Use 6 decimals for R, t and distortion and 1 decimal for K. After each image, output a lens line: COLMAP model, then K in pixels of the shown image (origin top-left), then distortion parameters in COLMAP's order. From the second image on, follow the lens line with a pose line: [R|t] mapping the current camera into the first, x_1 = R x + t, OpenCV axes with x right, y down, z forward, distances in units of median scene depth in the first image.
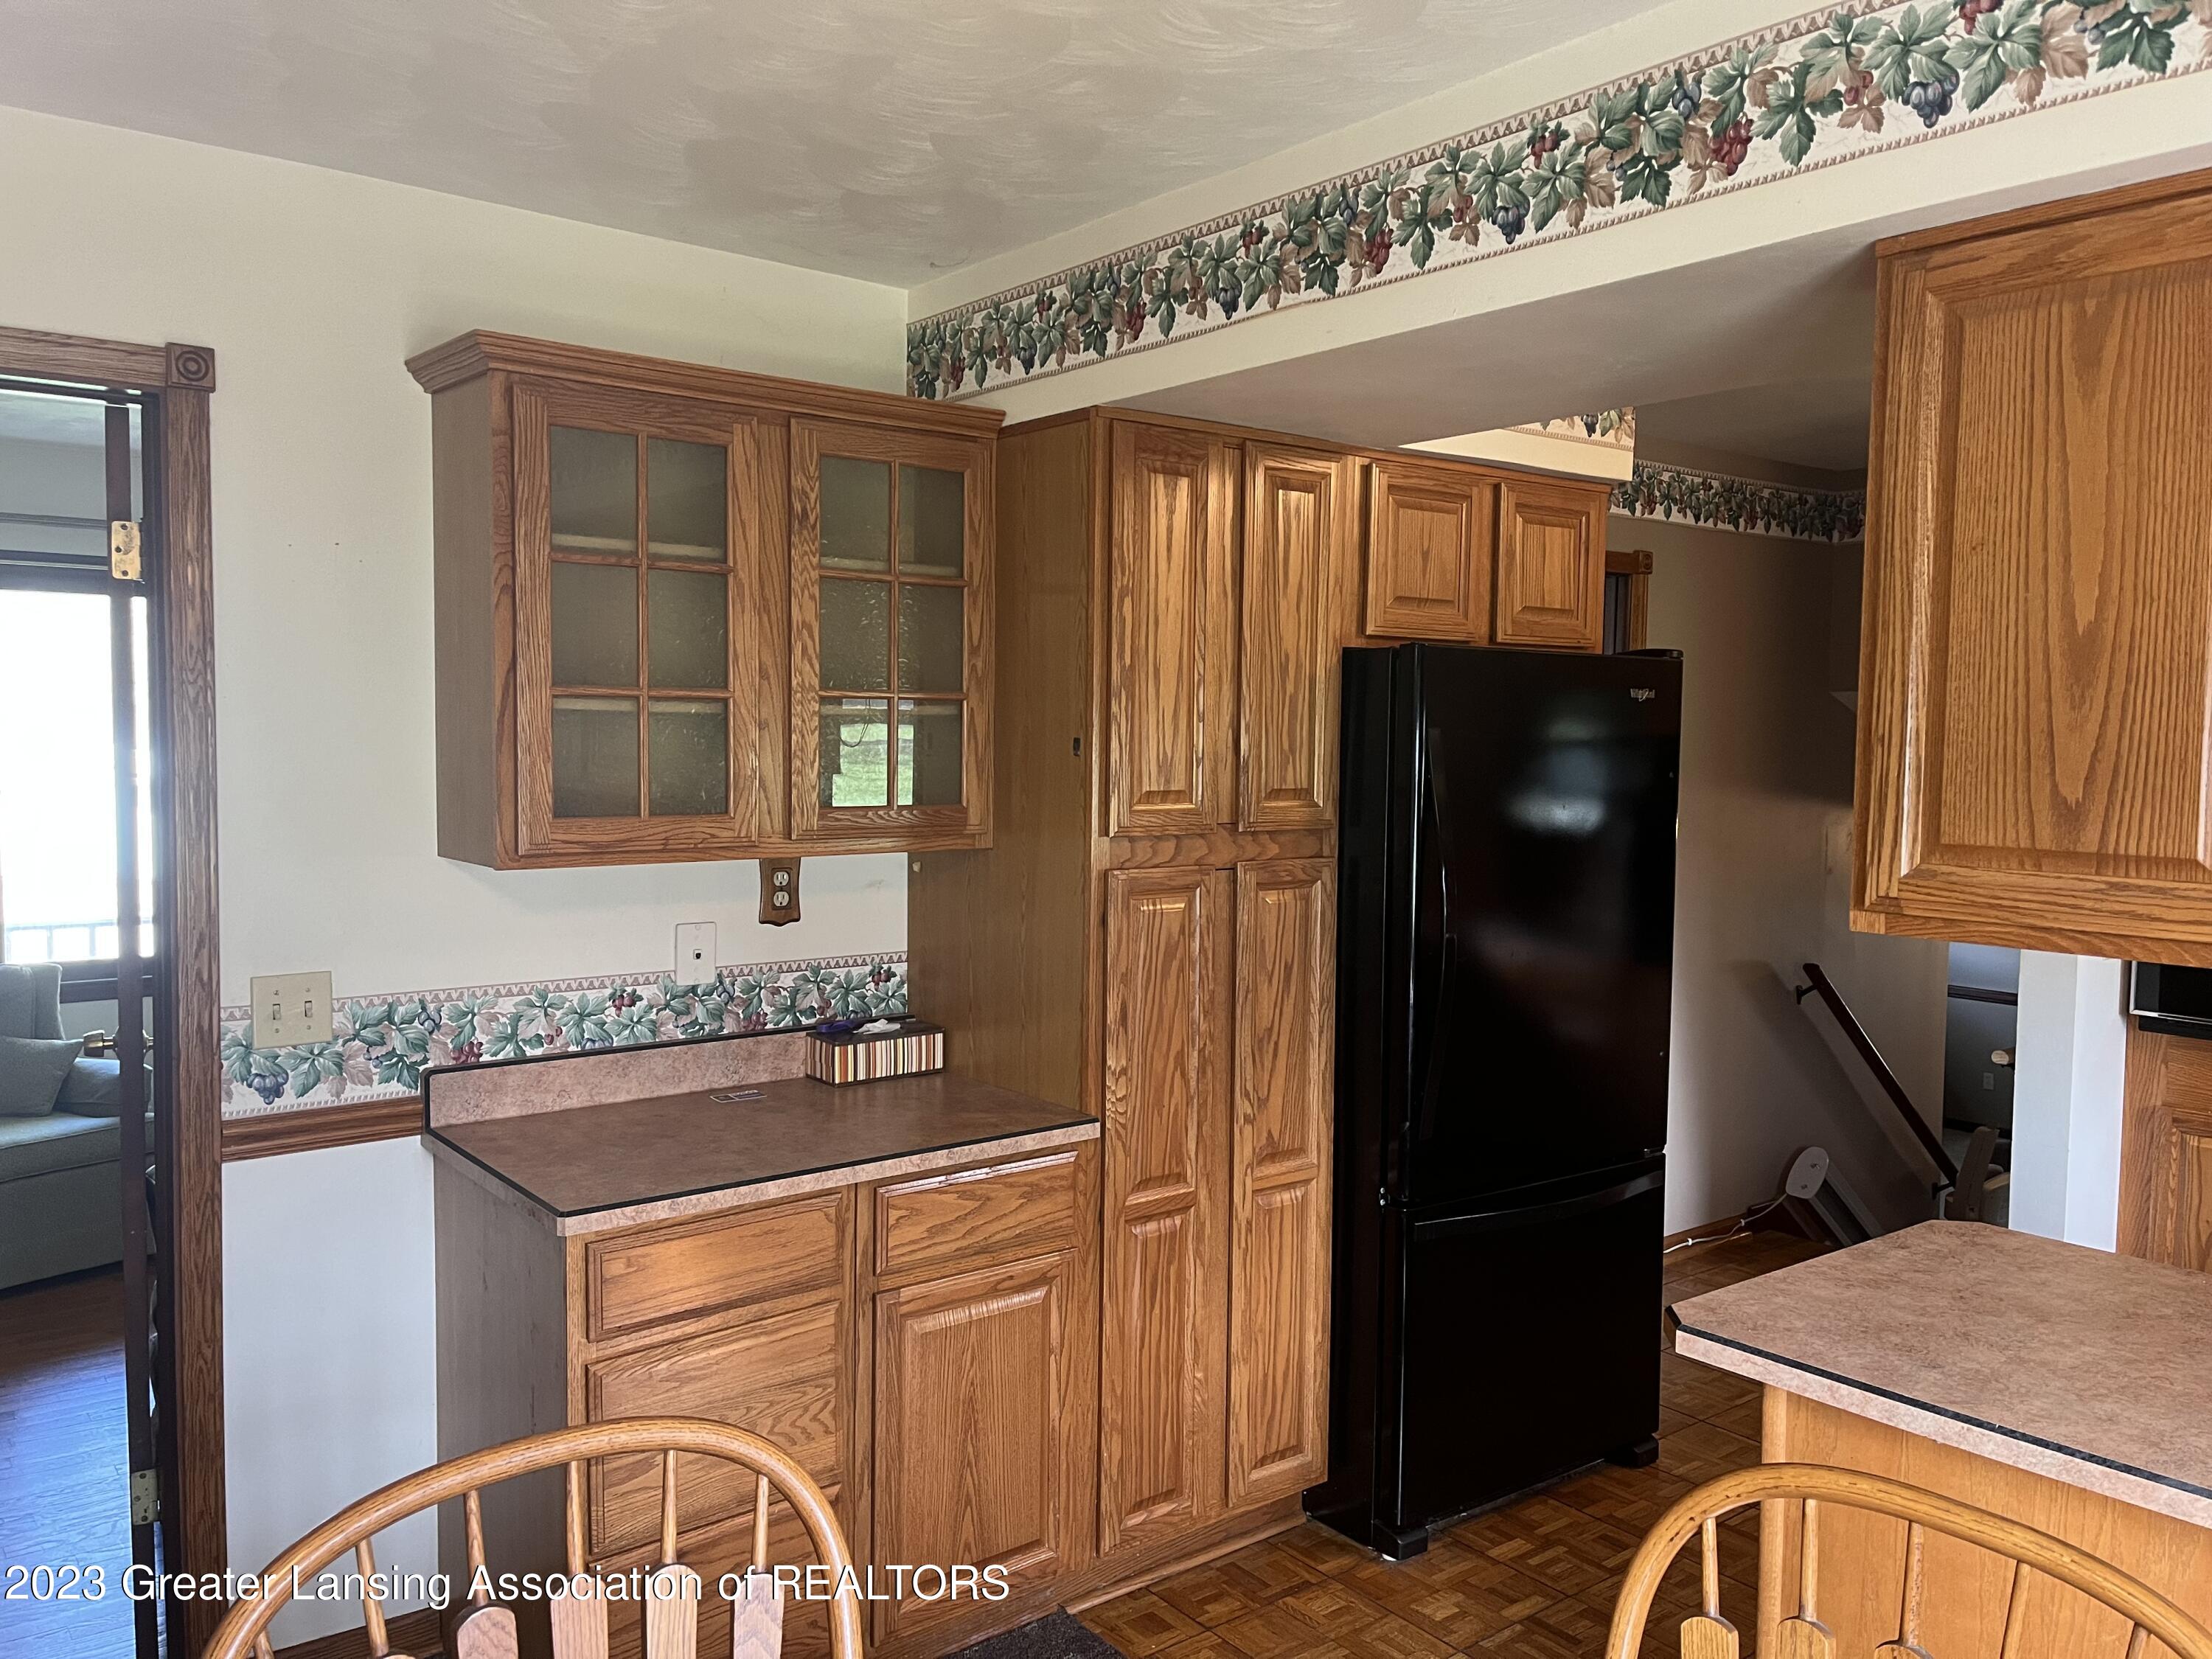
lens RADIAL K [[1691.6, 0, 1091.2], [0, 1691.6, 831.7], [0, 0, 1]] dist [0.035610, 0.000808]
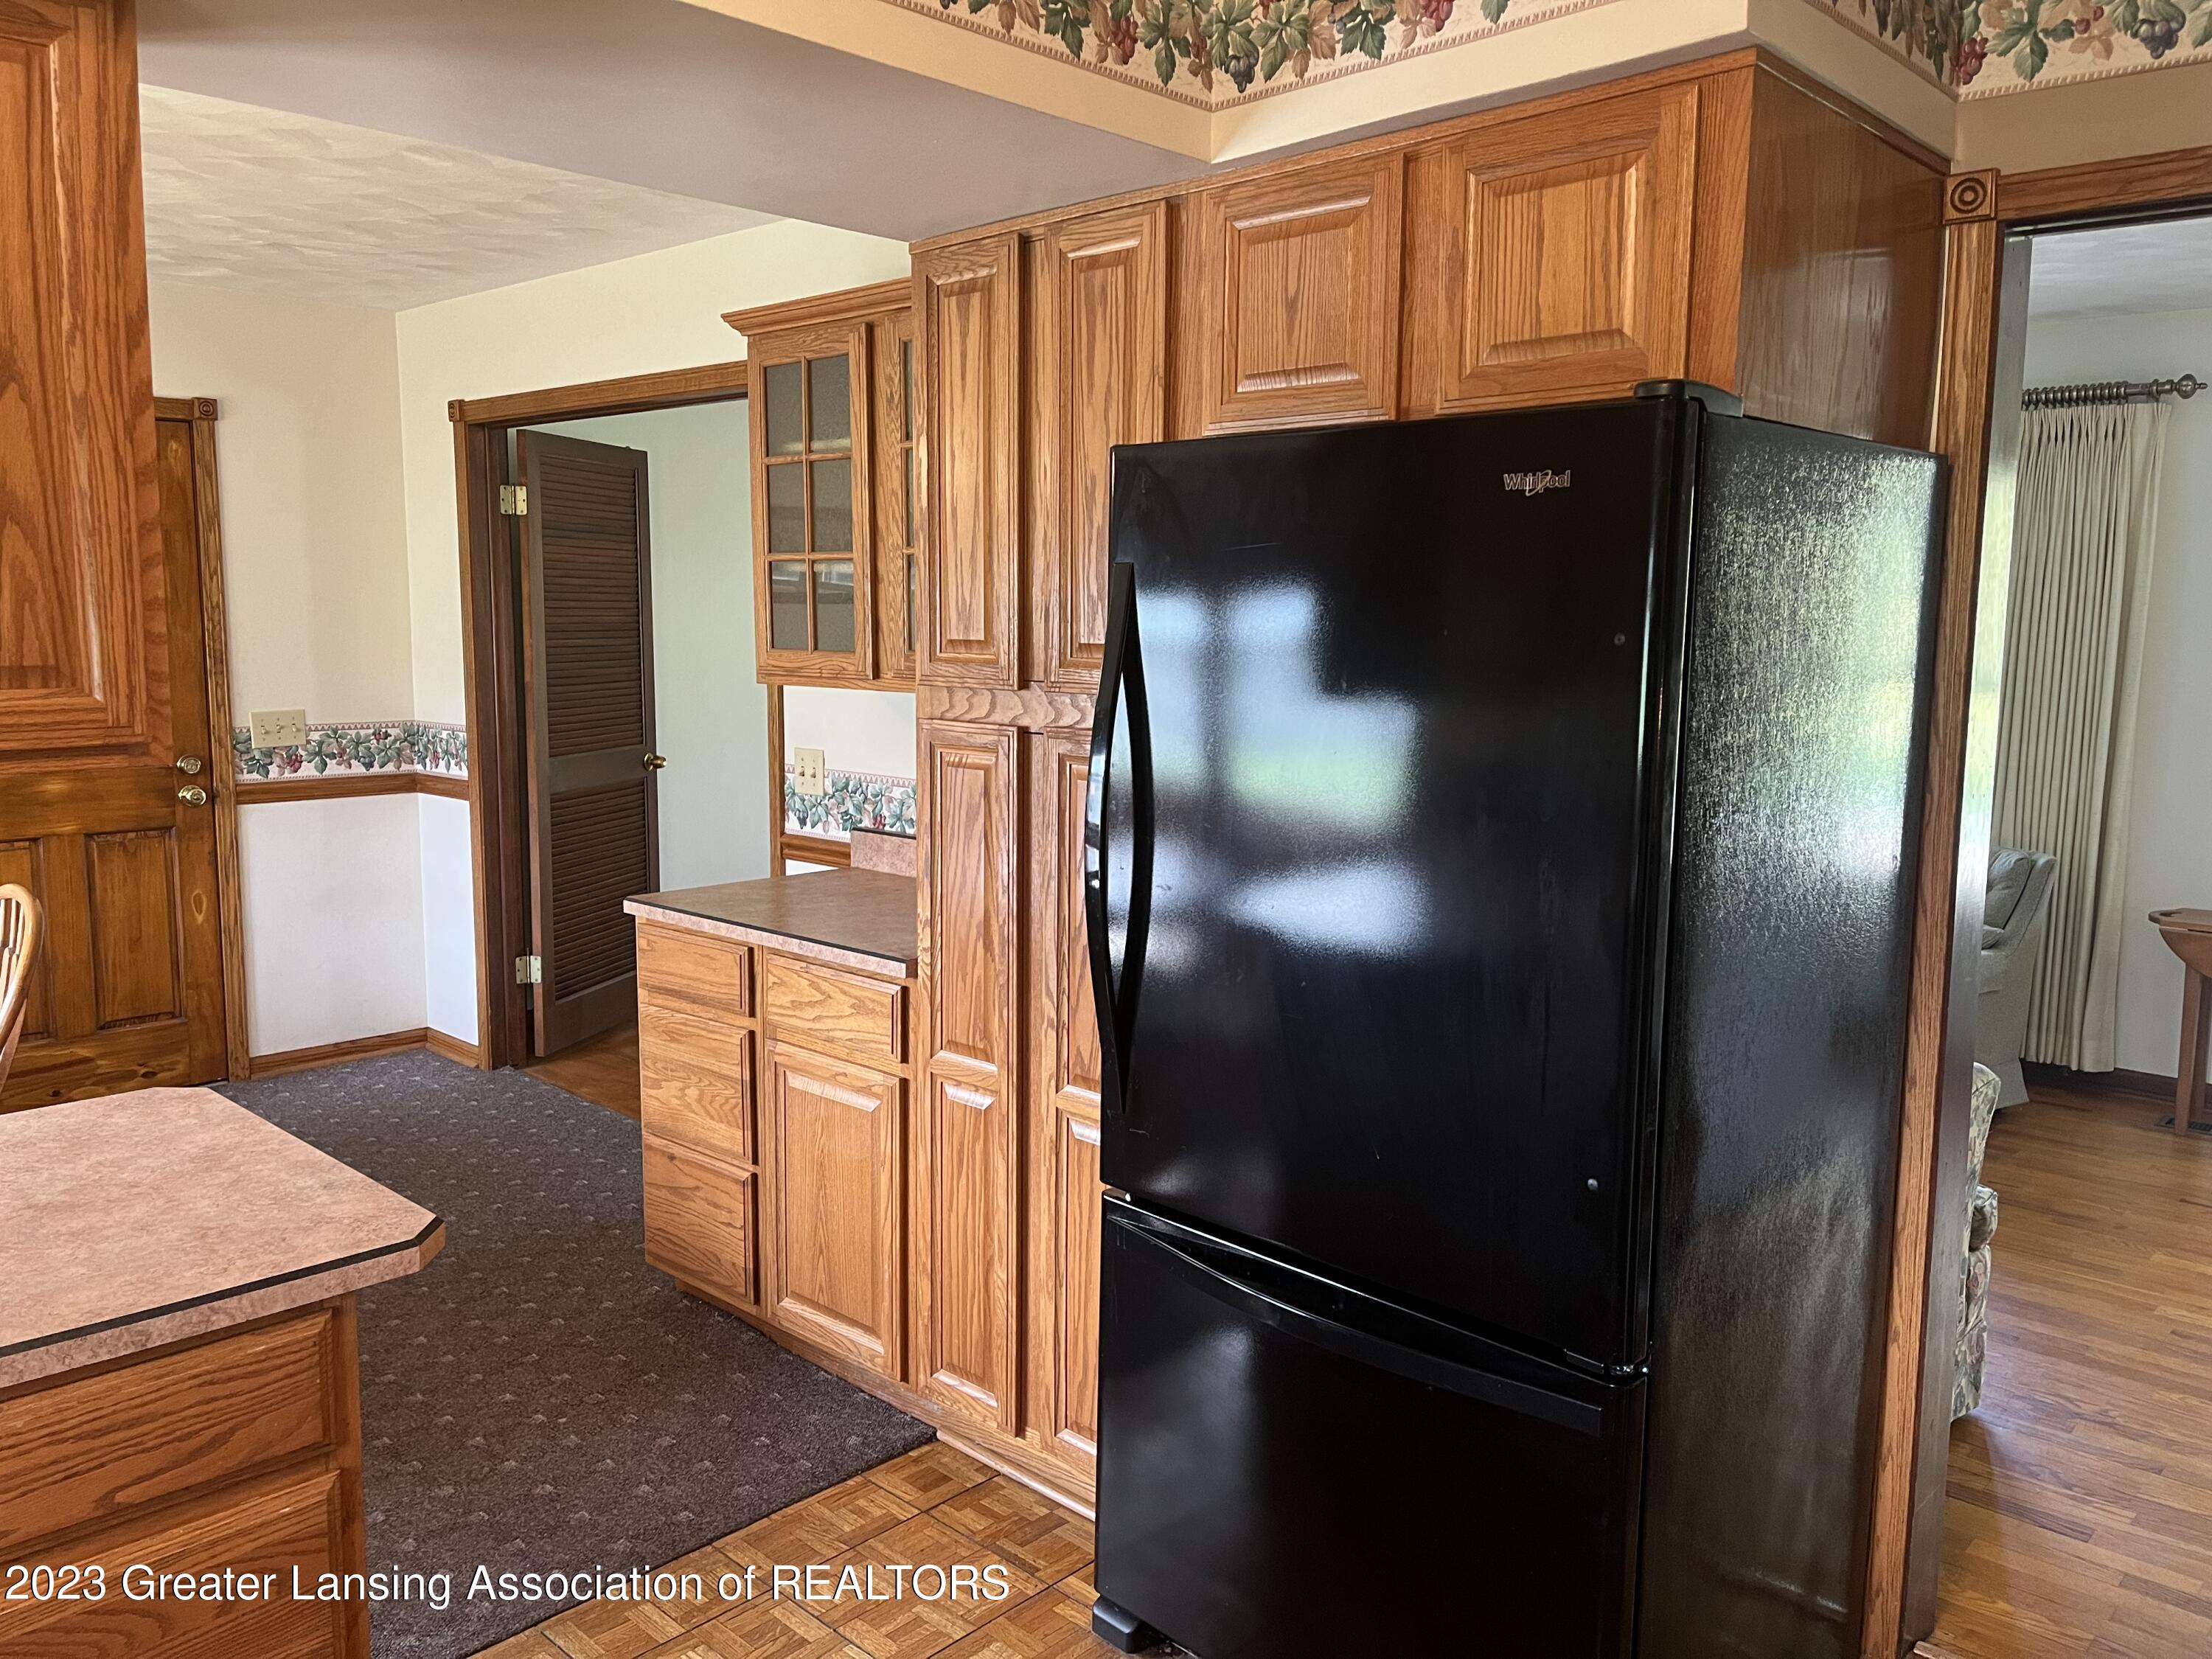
lens RADIAL K [[1691.6, 0, 1091.2], [0, 1691.6, 831.7], [0, 0, 1]] dist [0.035610, 0.000808]
pose [[0.130829, 0.119913, -0.984126, 1.021728], [-0.063730, 0.991622, 0.112355, -0.029392], [0.989354, 0.048019, 0.137375, 0.975032]]
